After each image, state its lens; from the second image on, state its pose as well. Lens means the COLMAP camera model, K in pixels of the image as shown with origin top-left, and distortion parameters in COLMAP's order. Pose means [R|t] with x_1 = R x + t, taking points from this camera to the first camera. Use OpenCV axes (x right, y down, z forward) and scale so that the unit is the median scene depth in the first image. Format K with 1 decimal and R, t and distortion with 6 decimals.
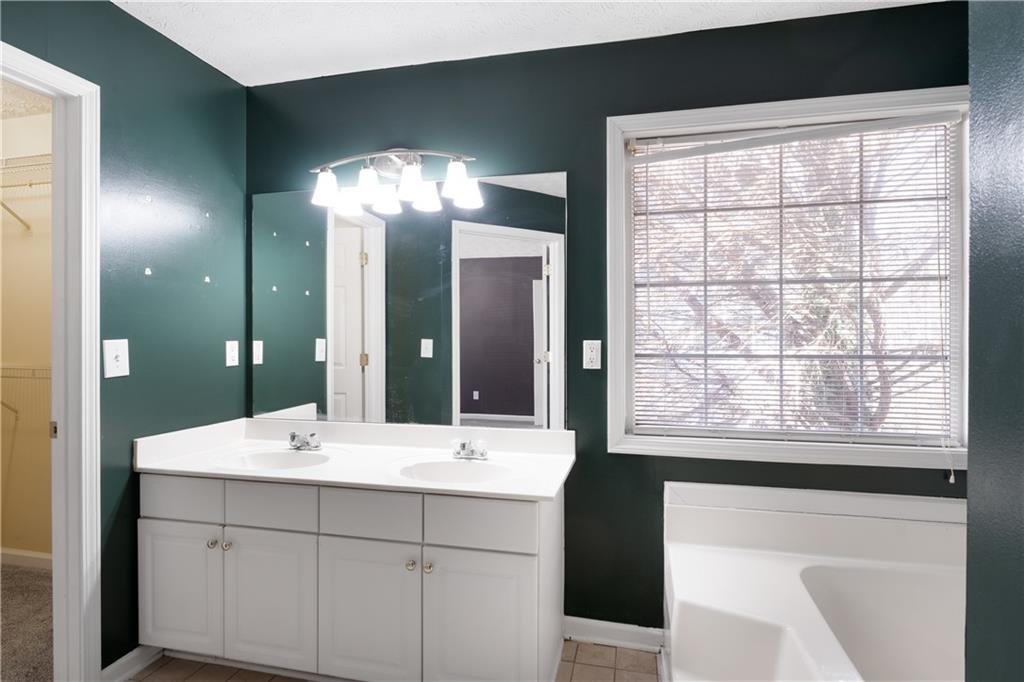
lens RADIAL K [[517.8, 0, 515.2], [0, 517.8, 342.4], [0, 0, 1]] dist [-0.002669, -0.000182]
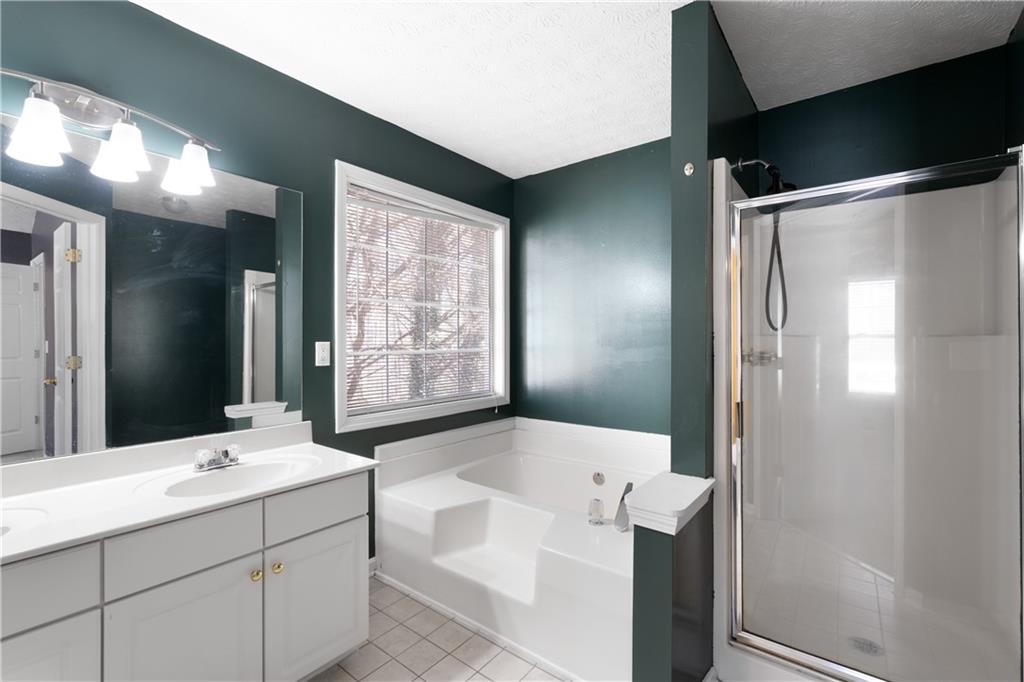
lens RADIAL K [[463.5, 0, 512.7], [0, 463.5, 340.2], [0, 0, 1]] dist [0.002287, 0.000118]
pose [[0.419893, 0.000294, 0.907574, -0.633694], [0.008461, 0.999955, -0.004238, 0.000637], [-0.907534, 0.009459, 0.419871, 0.161680]]
